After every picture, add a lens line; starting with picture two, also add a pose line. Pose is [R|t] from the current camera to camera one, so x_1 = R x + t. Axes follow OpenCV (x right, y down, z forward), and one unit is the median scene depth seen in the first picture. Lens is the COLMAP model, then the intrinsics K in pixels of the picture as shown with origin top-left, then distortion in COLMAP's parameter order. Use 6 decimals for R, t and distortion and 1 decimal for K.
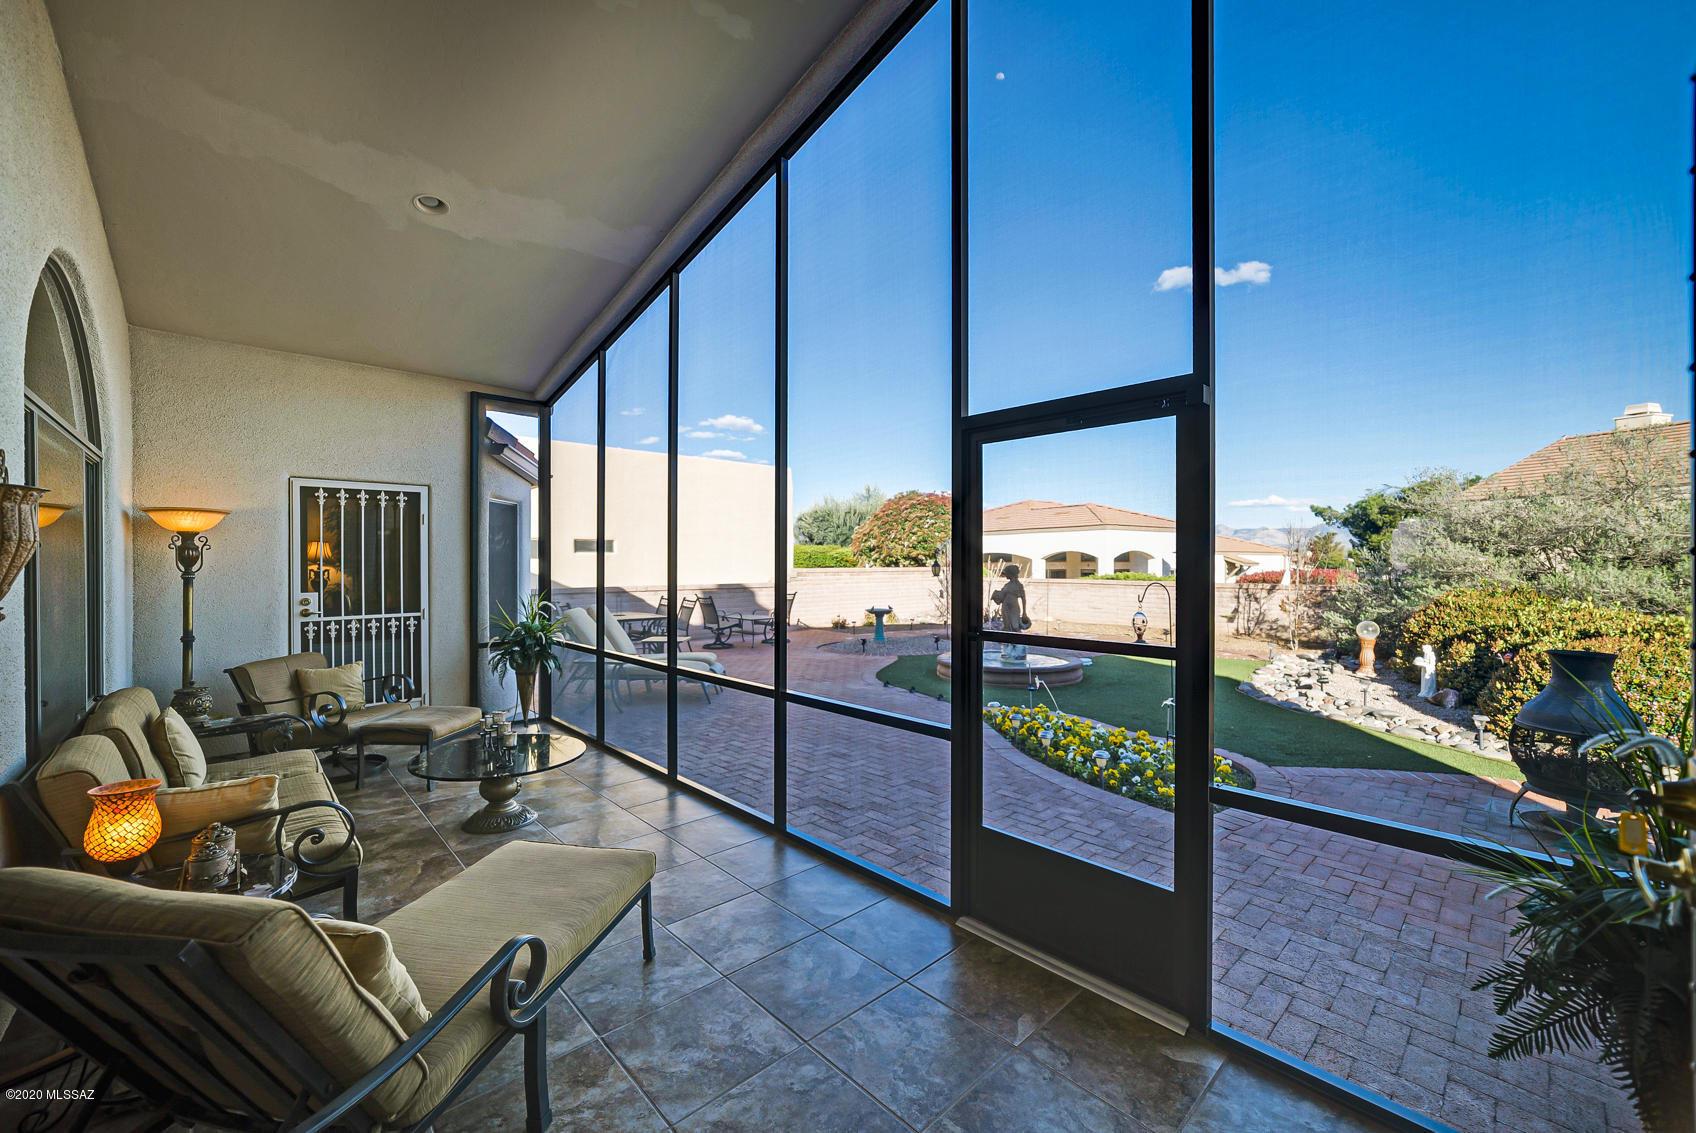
lens RADIAL K [[674.1, 0, 850.8], [0, 674.1, 568.5], [0, 0, 1]] dist [-0.017671, 0.006298]
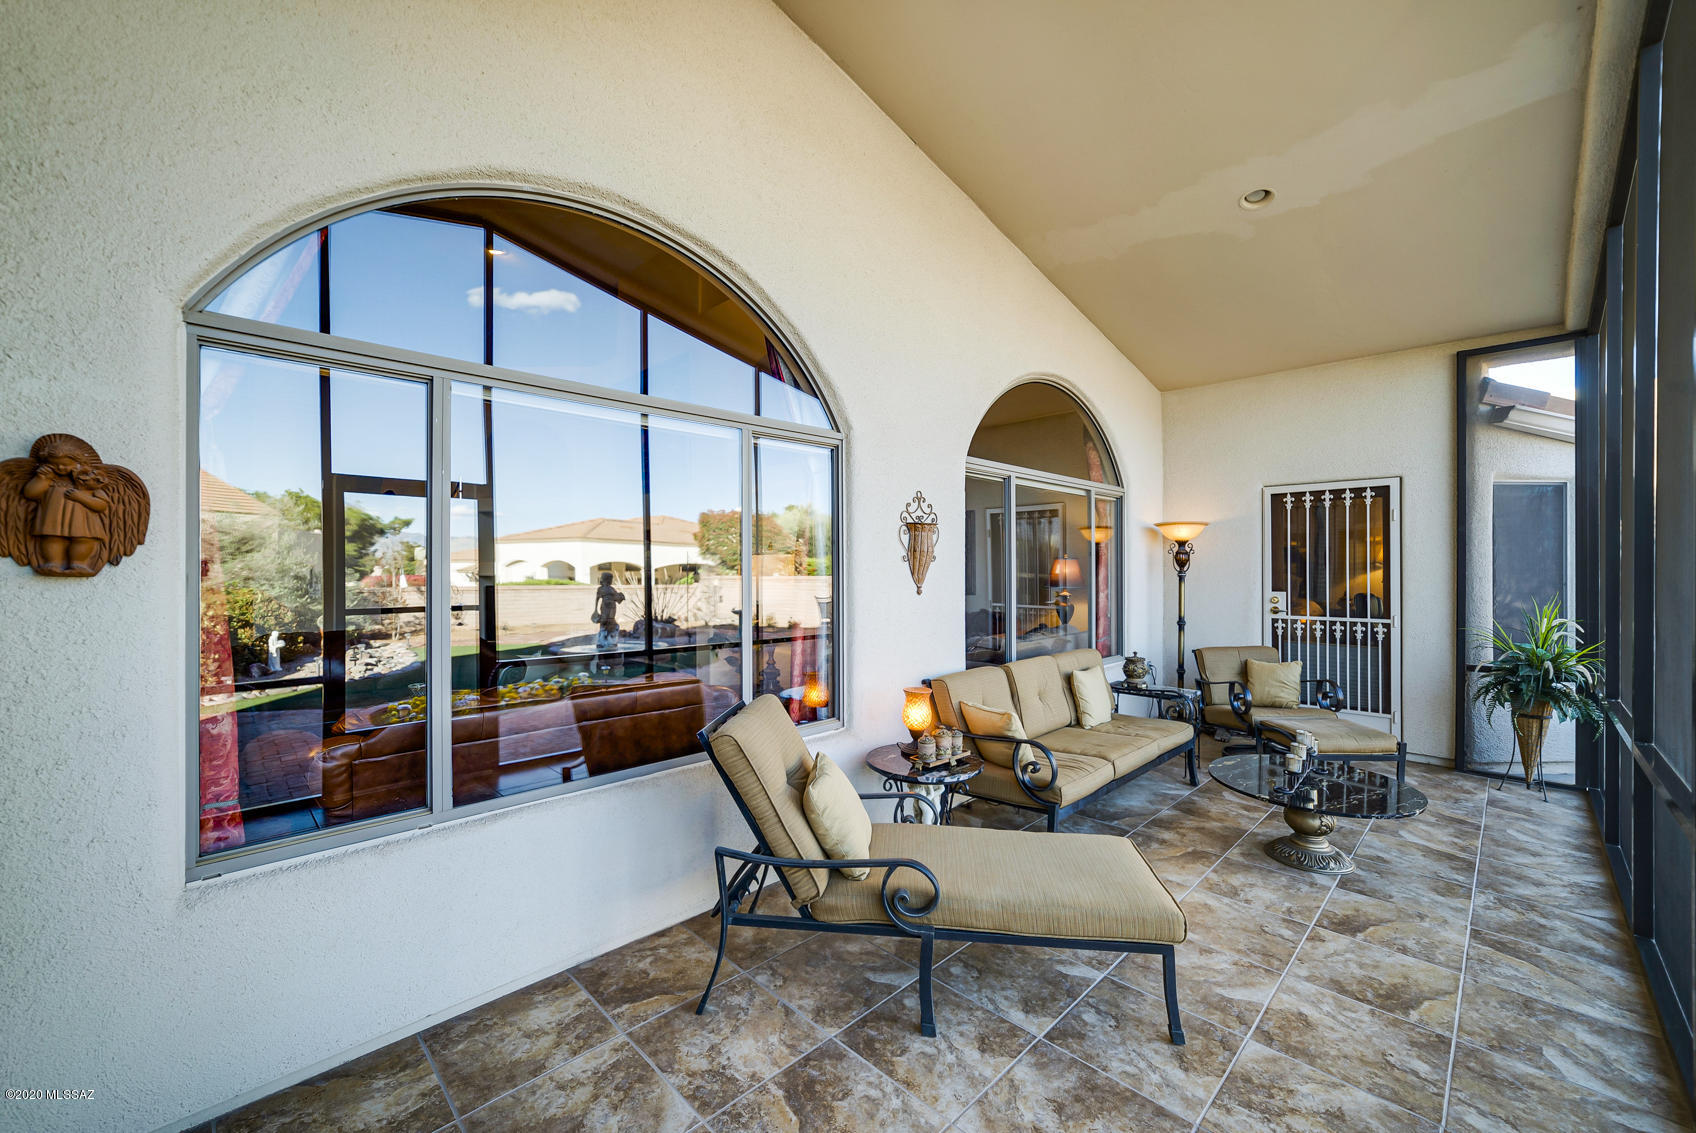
lens RADIAL K [[674.1, 0, 852.4], [0, 674.1, 566.7], [0, 0, 1]] dist [-0.017671, 0.006298]
pose [[0.020447, 0.001463, -0.999790, 0.258184], [-0.006166, 0.999980, 0.001337, -0.001362], [0.999772, 0.006138, 0.020456, 0.290373]]
